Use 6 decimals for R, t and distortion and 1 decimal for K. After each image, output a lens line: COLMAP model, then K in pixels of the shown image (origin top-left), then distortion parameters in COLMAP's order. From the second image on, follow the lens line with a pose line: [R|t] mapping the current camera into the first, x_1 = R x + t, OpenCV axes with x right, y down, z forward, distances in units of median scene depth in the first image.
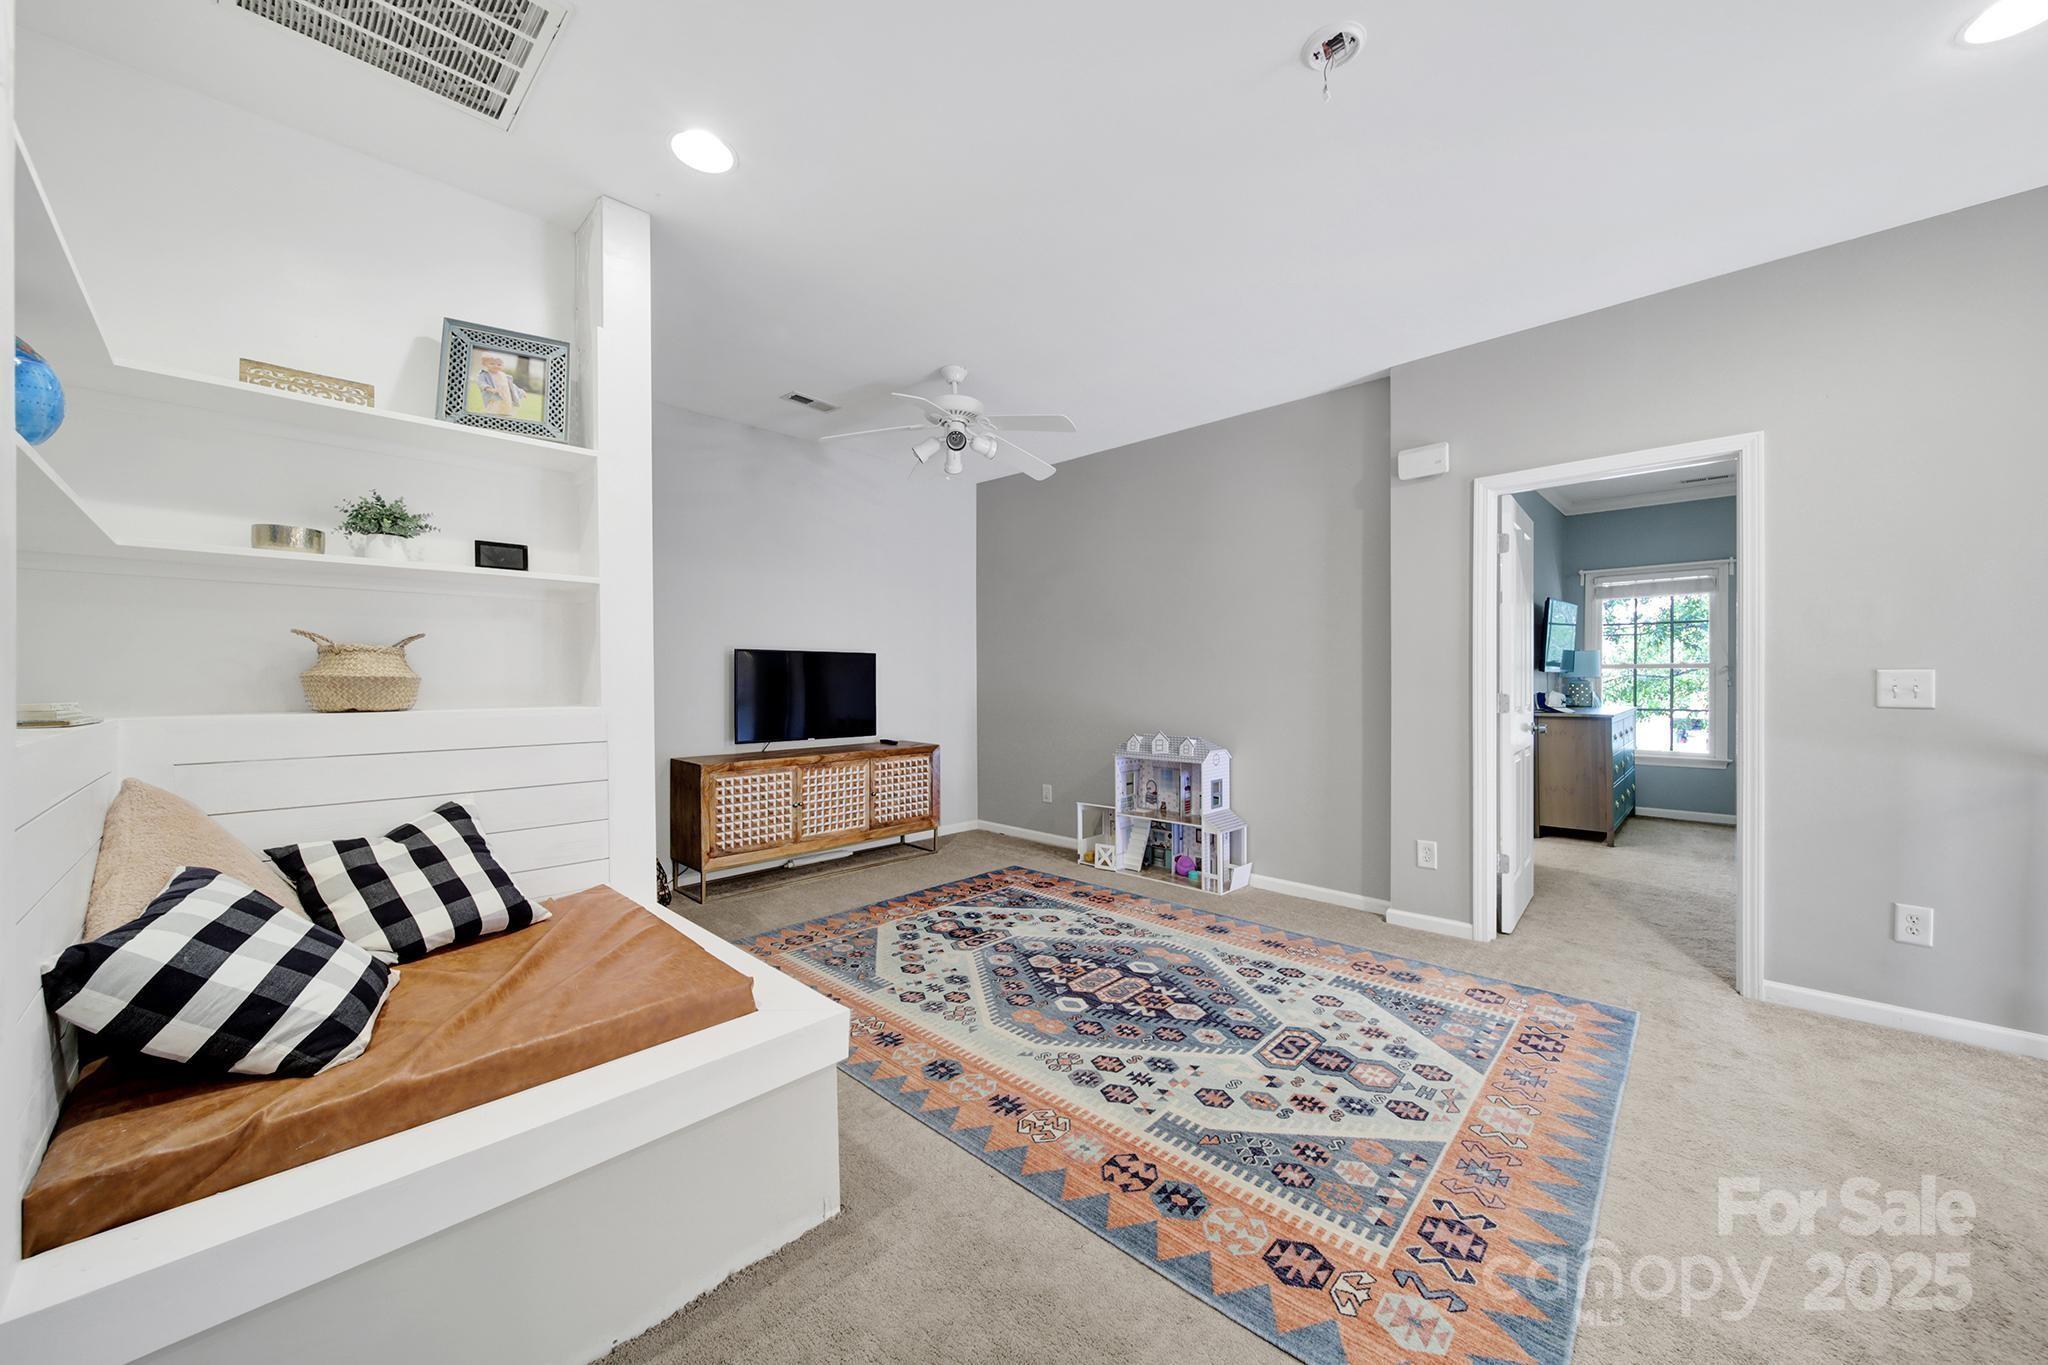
lens RADIAL K [[730.4, 0, 1029.5], [0, 730.4, 687.2], [0, 0, 1]] dist [0.000124, -0.000569]
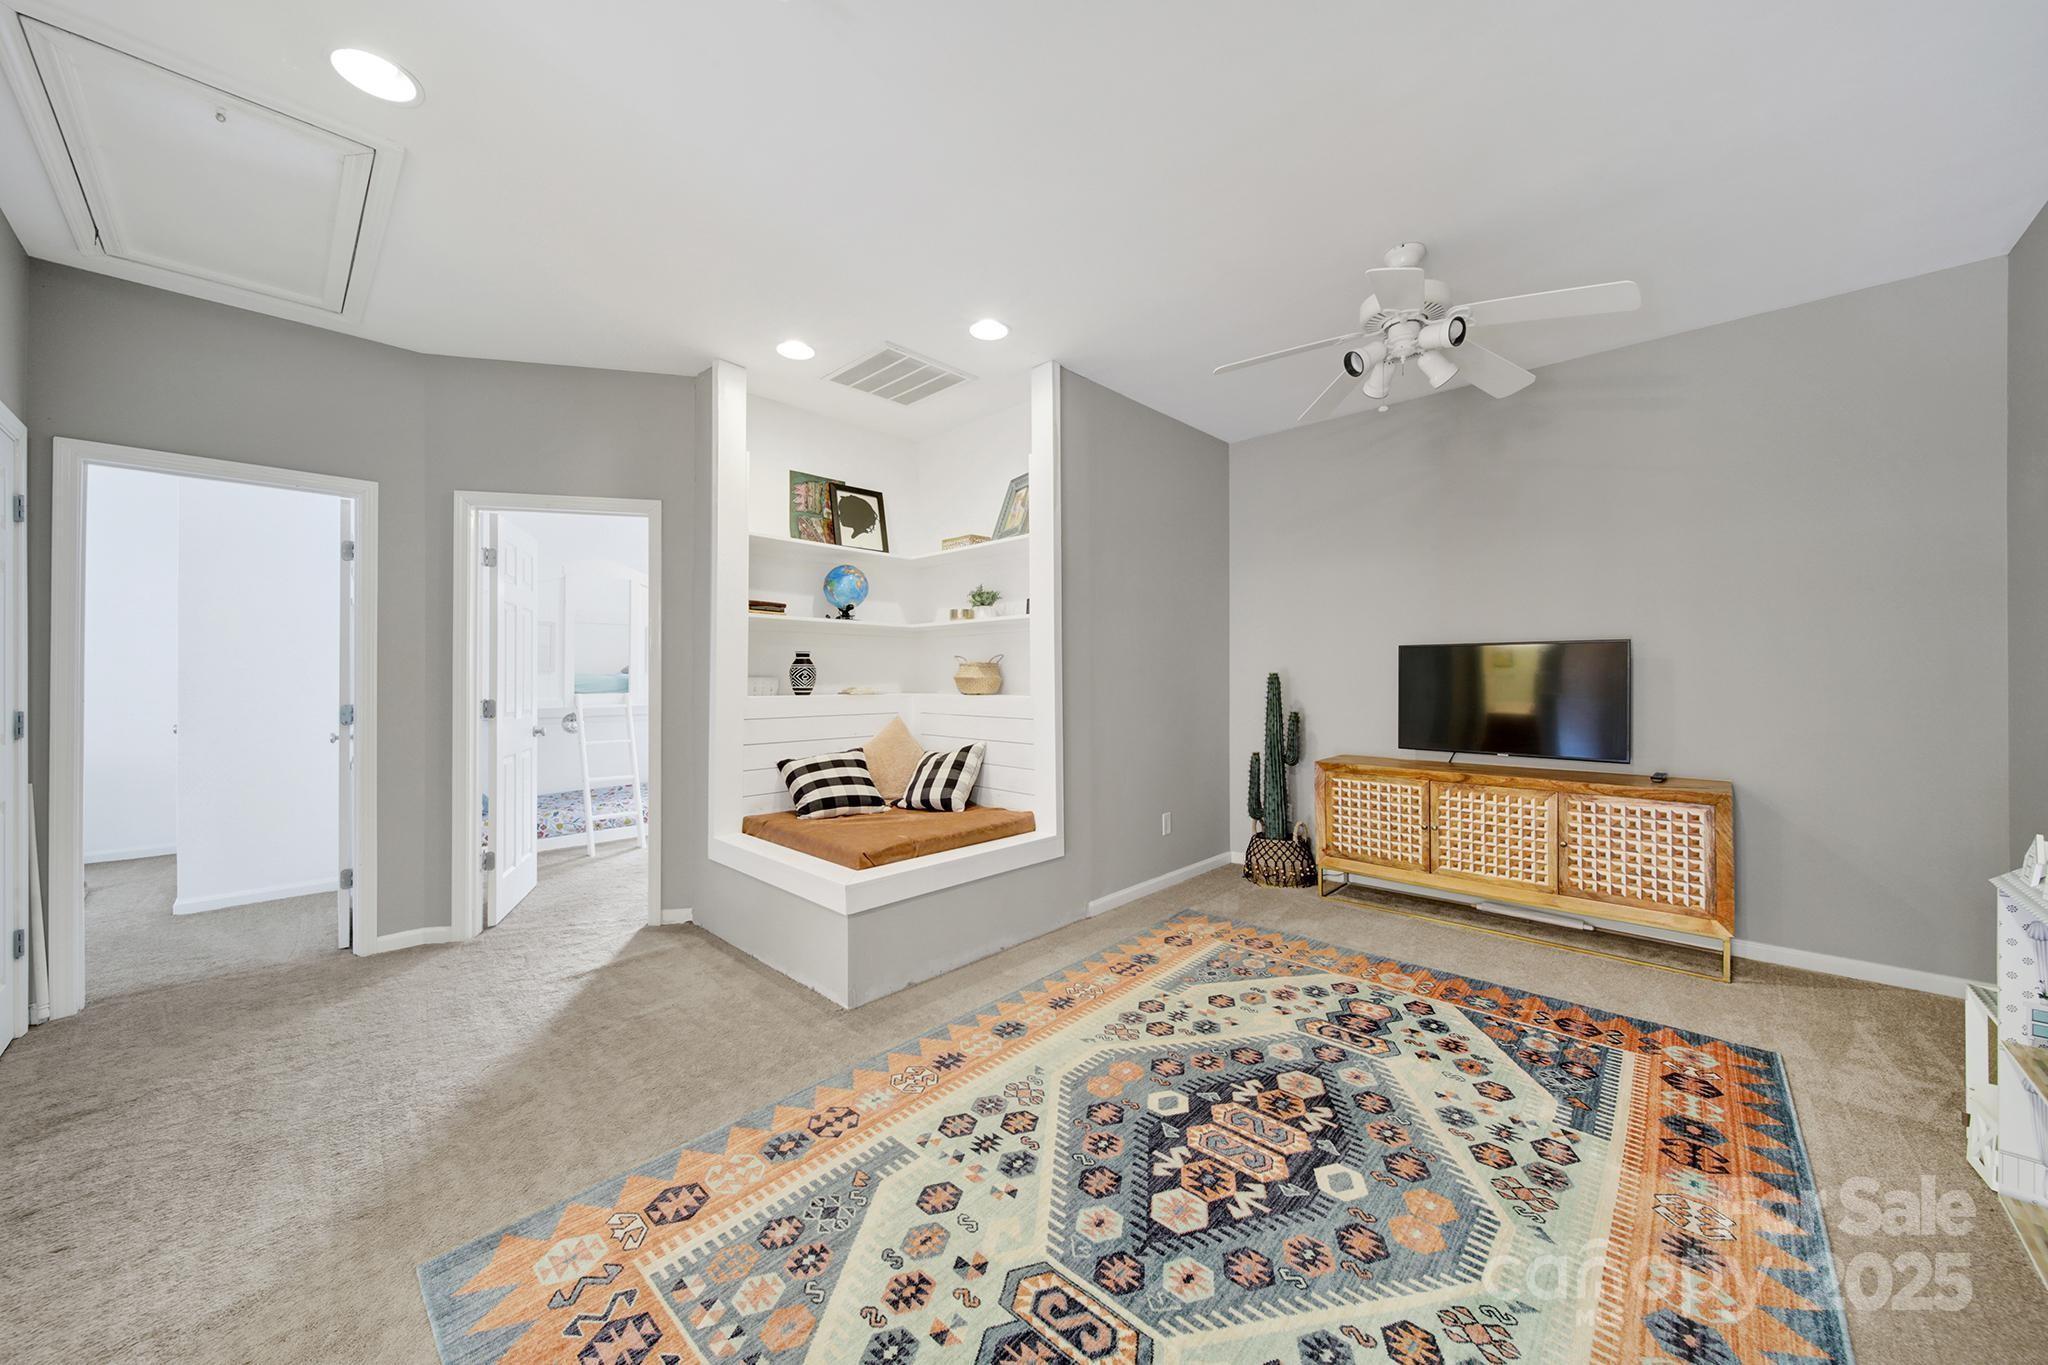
lens RADIAL K [[730.4, 0, 1036.9], [0, 730.4, 677.6], [0, 0, 1]] dist [0.000124, -0.000569]
pose [[0.008075, 0.003684, -0.999961, 0.742401], [-0.009742, 0.999946, 0.003606, -0.015358], [0.999920, 0.009713, 0.008110, 0.763455]]
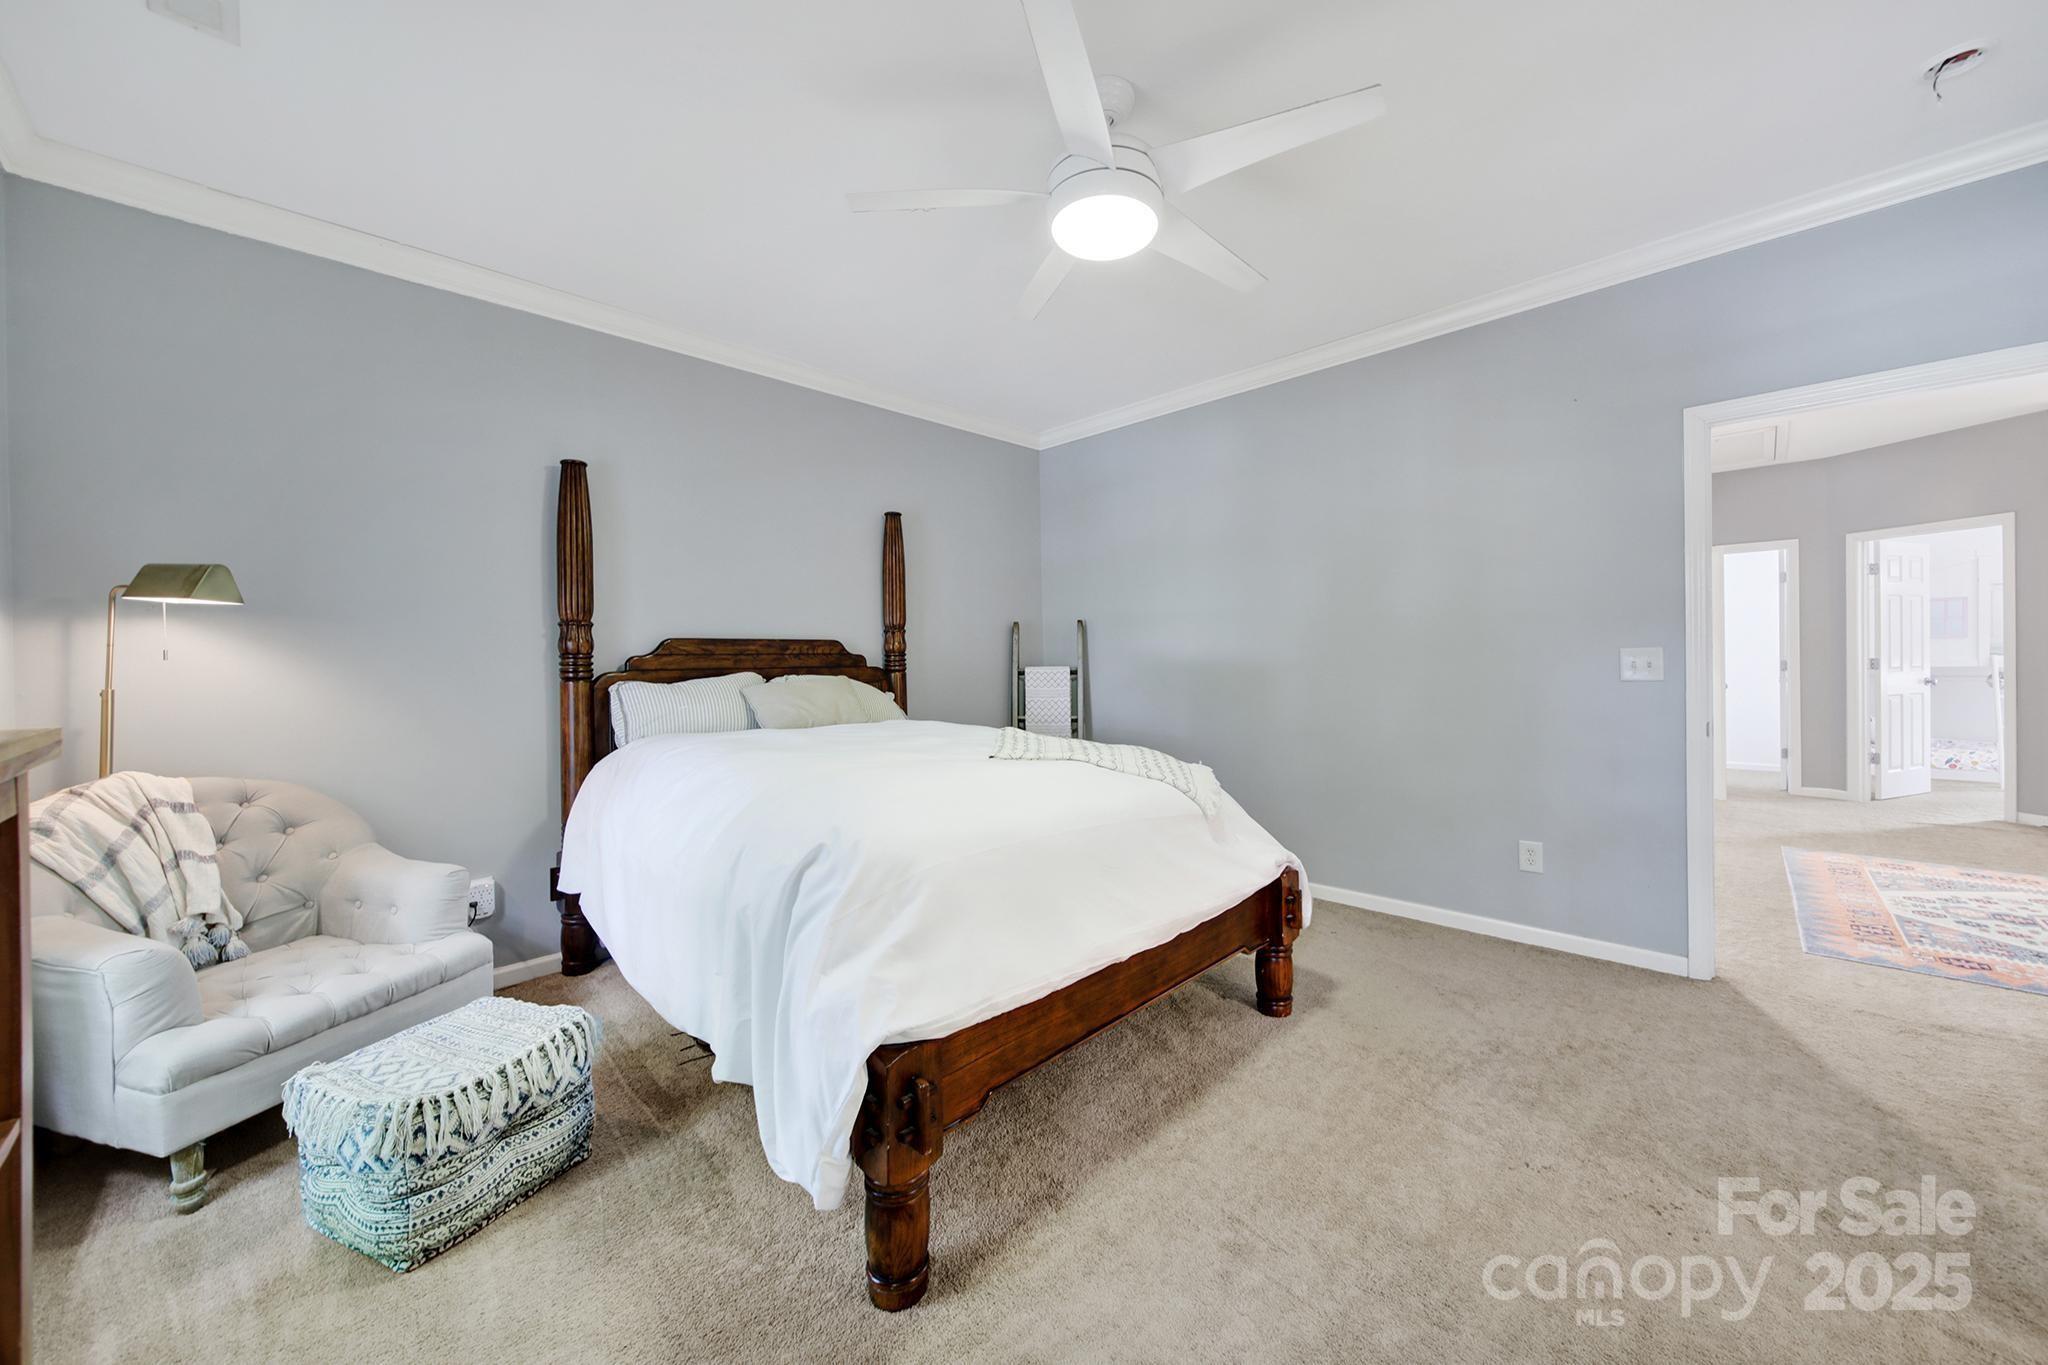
lens RADIAL K [[730.4, 0, 1037.7], [0, 730.4, 657.7], [0, 0, 1]] dist [0.000124, -0.000569]
pose [[-0.999690, 0.020566, 0.014033, 1.806442], [0.020761, 0.999687, 0.013948, -0.041324], [-0.013742, 0.014235, -0.999804, 1.929108]]
